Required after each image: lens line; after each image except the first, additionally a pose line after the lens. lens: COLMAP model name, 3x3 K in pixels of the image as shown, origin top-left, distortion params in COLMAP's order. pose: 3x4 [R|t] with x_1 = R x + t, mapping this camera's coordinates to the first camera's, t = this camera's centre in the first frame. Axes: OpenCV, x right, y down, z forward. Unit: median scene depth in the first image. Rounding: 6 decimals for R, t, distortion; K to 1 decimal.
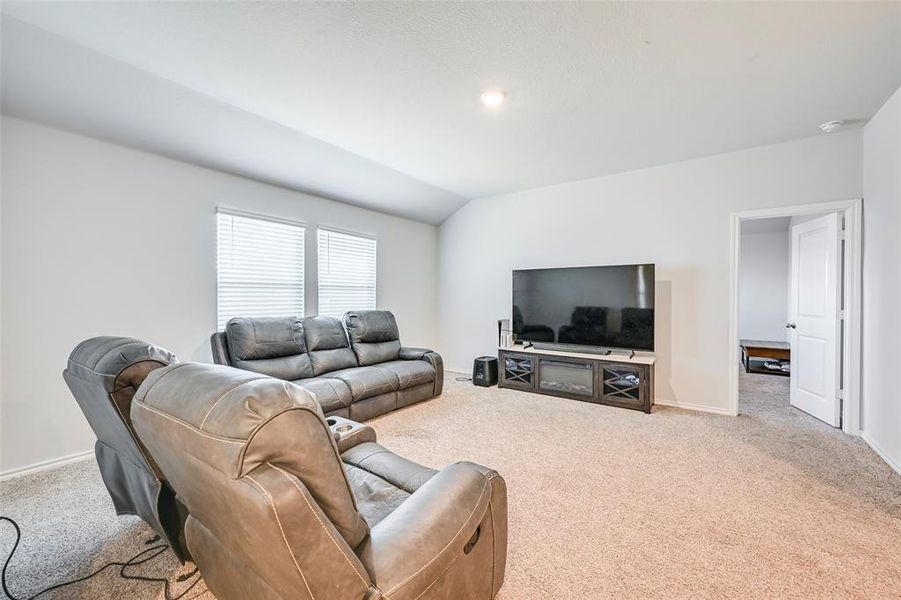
lens RADIAL K [[354.0, 0, 451.5], [0, 354.0, 299.0], [0, 0, 1]] dist [-0.000866, 0.000122]
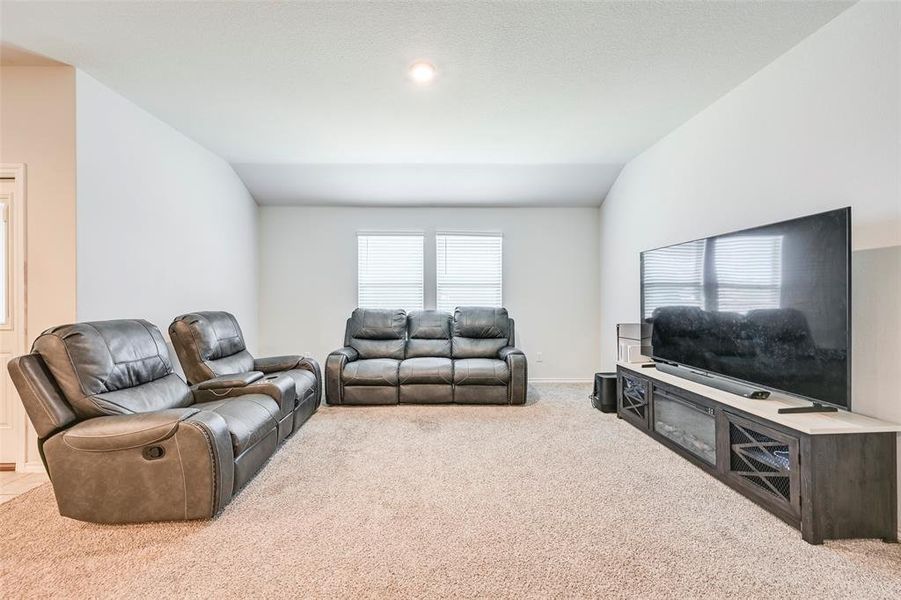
lens RADIAL K [[358.4, 0, 444.0], [0, 358.4, 294.8], [0, 0, 1]] dist [-0.001930, -0.000202]
pose [[0.606528, -0.006866, -0.795033, 0.569886], [-0.003970, 0.999924, -0.011665, 0.011434], [0.795052, 0.010232, 0.606454, 0.305748]]
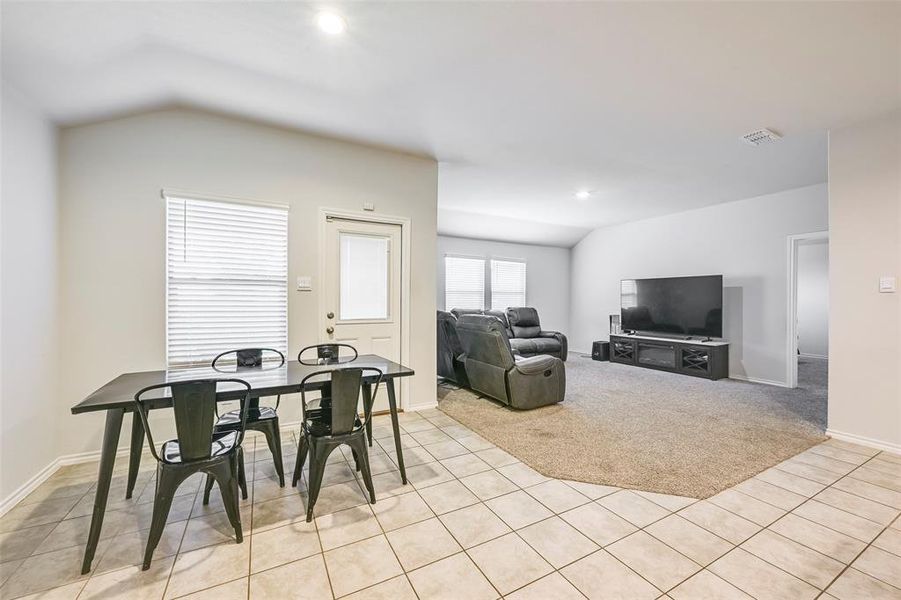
lens RADIAL K [[354.0, 0, 451.5], [0, 354.0, 299.0], [0, 0, 1]] dist [-0.000866, 0.000122]
pose [[0.905362, 0.000368, -0.424640, 0.182566], [-0.004624, 0.999949, -0.008992, 0.012121], [0.424615, 0.010104, 0.905318, -0.654255]]
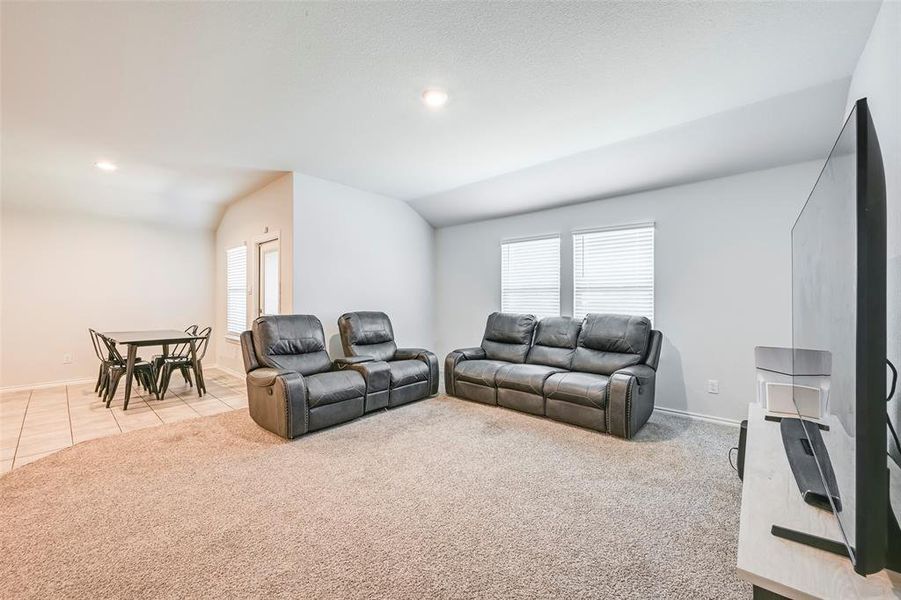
lens RADIAL K [[354.0, 0, 451.5], [0, 354.0, 299.0], [0, 0, 1]] dist [-0.000866, 0.000122]
pose [[-0.093452, -0.009660, -0.995577, 0.712309], [-0.010783, 0.999904, -0.008690, 0.007951], [0.995565, 0.009924, -0.093548, 0.732510]]
